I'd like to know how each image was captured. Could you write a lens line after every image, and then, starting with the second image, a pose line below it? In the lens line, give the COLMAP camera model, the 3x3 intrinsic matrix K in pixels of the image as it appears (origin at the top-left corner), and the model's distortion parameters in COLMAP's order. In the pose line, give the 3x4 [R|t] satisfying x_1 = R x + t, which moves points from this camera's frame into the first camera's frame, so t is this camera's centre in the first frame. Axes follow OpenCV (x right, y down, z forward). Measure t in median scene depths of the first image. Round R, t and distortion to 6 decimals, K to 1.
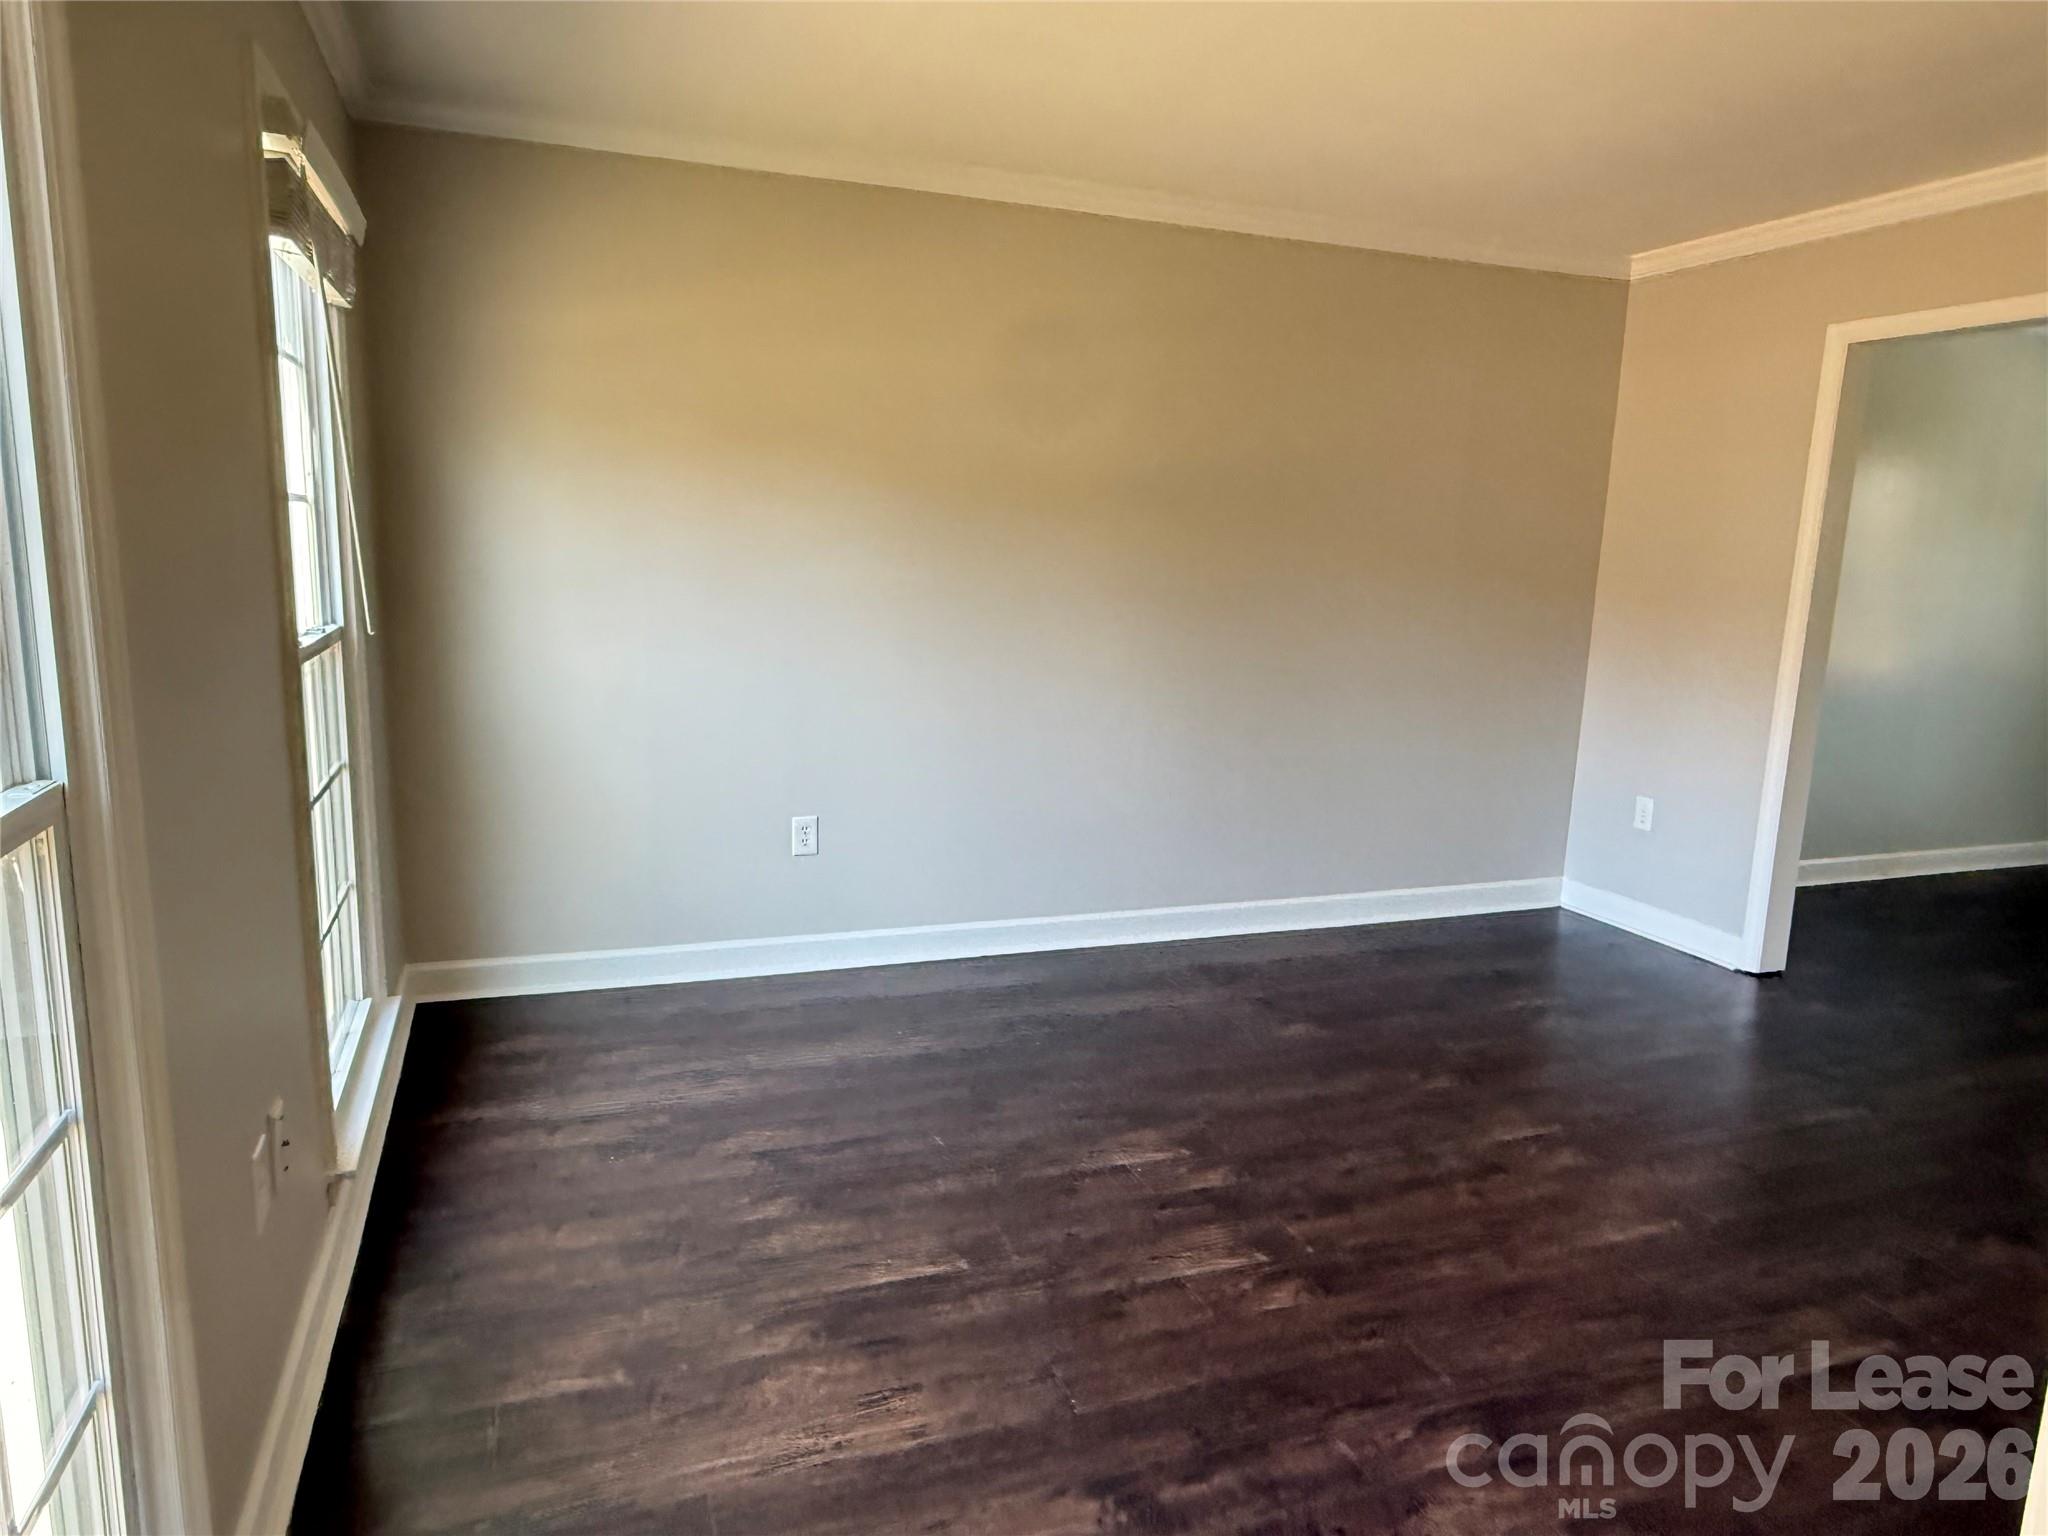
lens RADIAL K [[1324.2, 0, 1024.0], [0, 1324.2, 768.0], [0, 0, 1]] dist [0.002935, 0.001415]
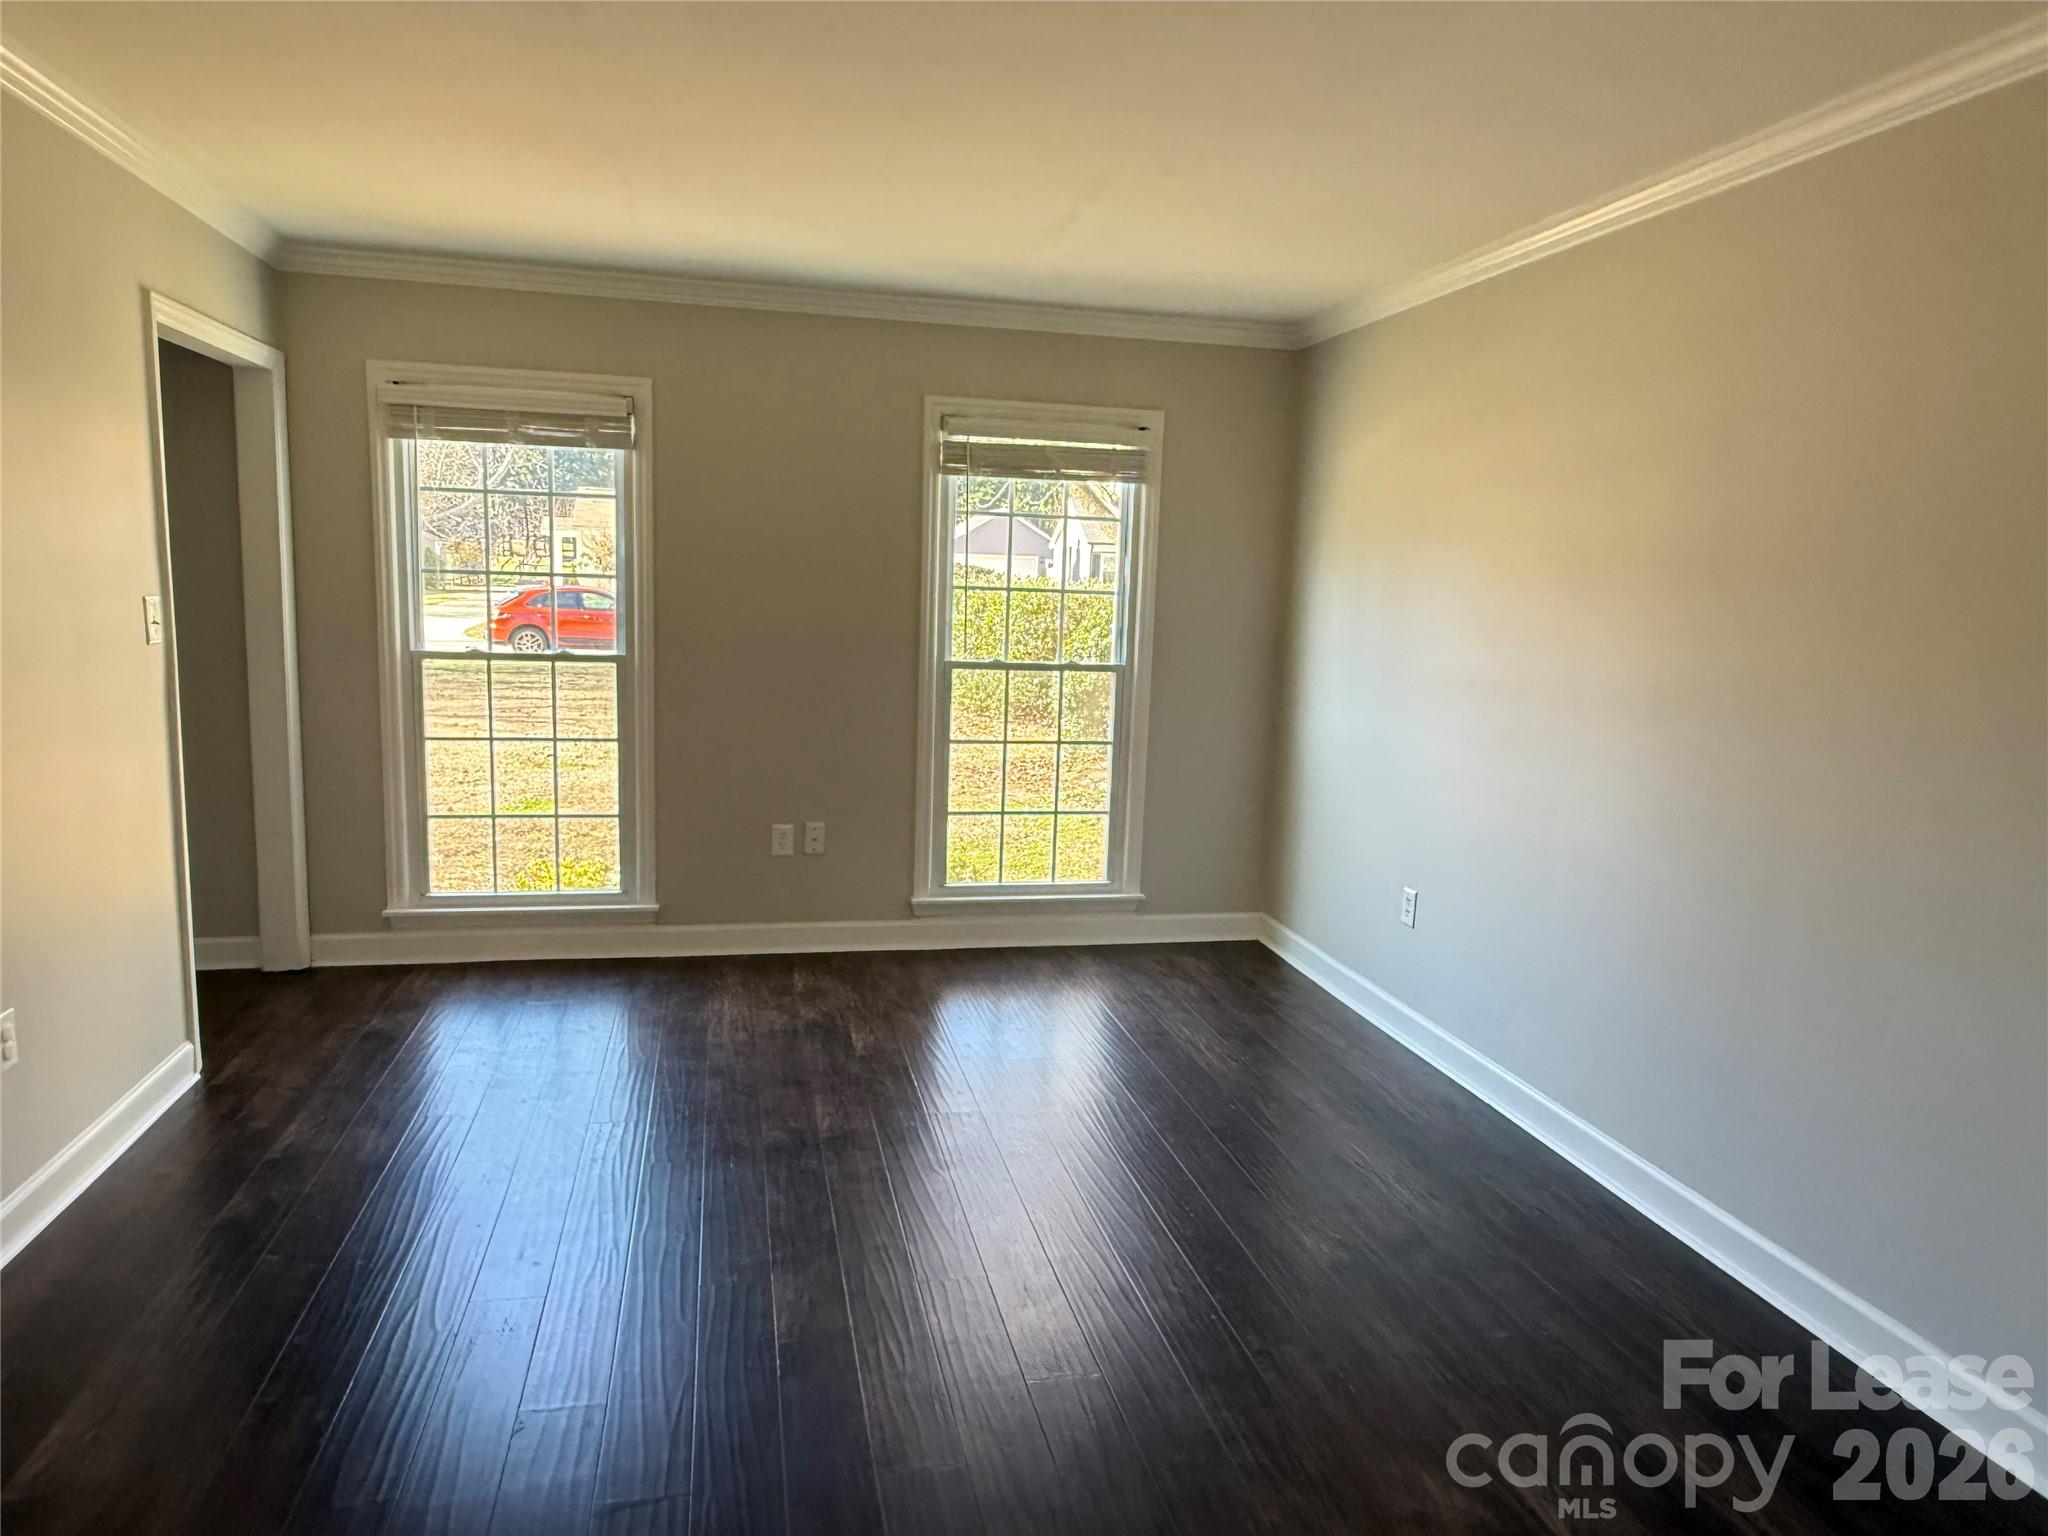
lens RADIAL K [[1324.2, 0, 1024.0], [0, 1324.2, 768.0], [0, 0, 1]] dist [0.002935, 0.001415]
pose [[-0.138445, 0.104365, -0.984856, 1.492060], [-0.220225, 0.966290, 0.133356, -0.213362], [0.965574, 0.235353, -0.110794, 1.324871]]
